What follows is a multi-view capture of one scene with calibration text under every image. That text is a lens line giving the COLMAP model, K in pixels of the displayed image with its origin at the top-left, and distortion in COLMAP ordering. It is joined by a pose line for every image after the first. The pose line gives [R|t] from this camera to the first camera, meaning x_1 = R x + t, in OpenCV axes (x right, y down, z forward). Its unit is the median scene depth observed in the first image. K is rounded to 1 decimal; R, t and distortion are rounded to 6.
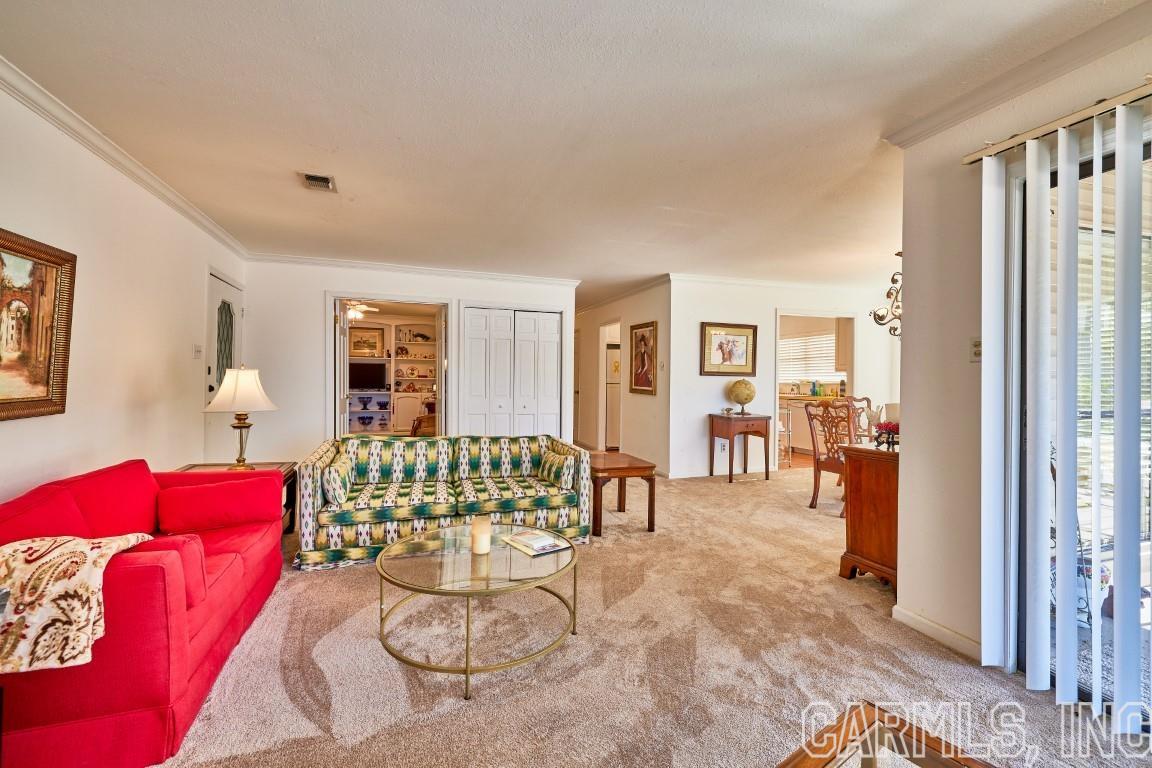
lens RADIAL K [[495.8, 0, 574.7], [0, 495.8, 379.5], [0, 0, 1]] dist [0.007502, -0.000333]
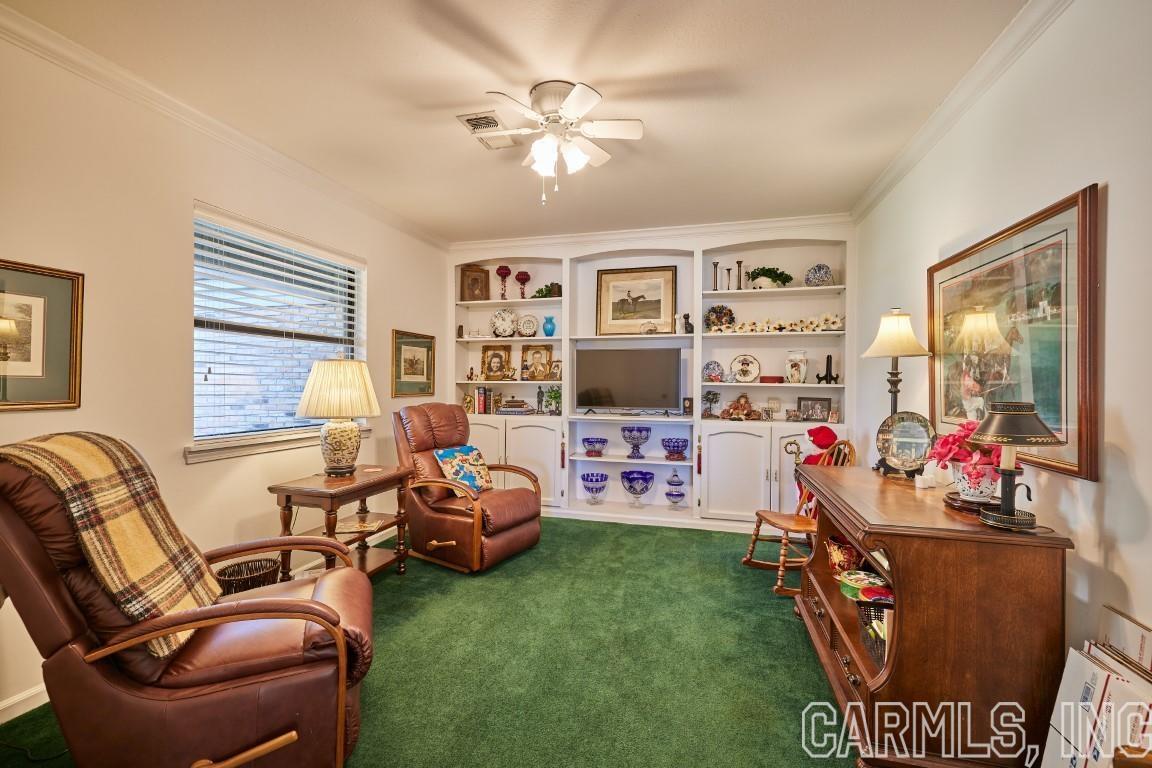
lens RADIAL K [[495.8, 0, 576.6], [0, 495.8, 380.6], [0, 0, 1]] dist [0.007502, -0.000333]
pose [[0.830252, -0.004212, -0.557372, -0.221227], [0.000909, 0.999980, -0.006202, -0.002596], [0.557387, 0.004643, 0.830240, 0.603616]]
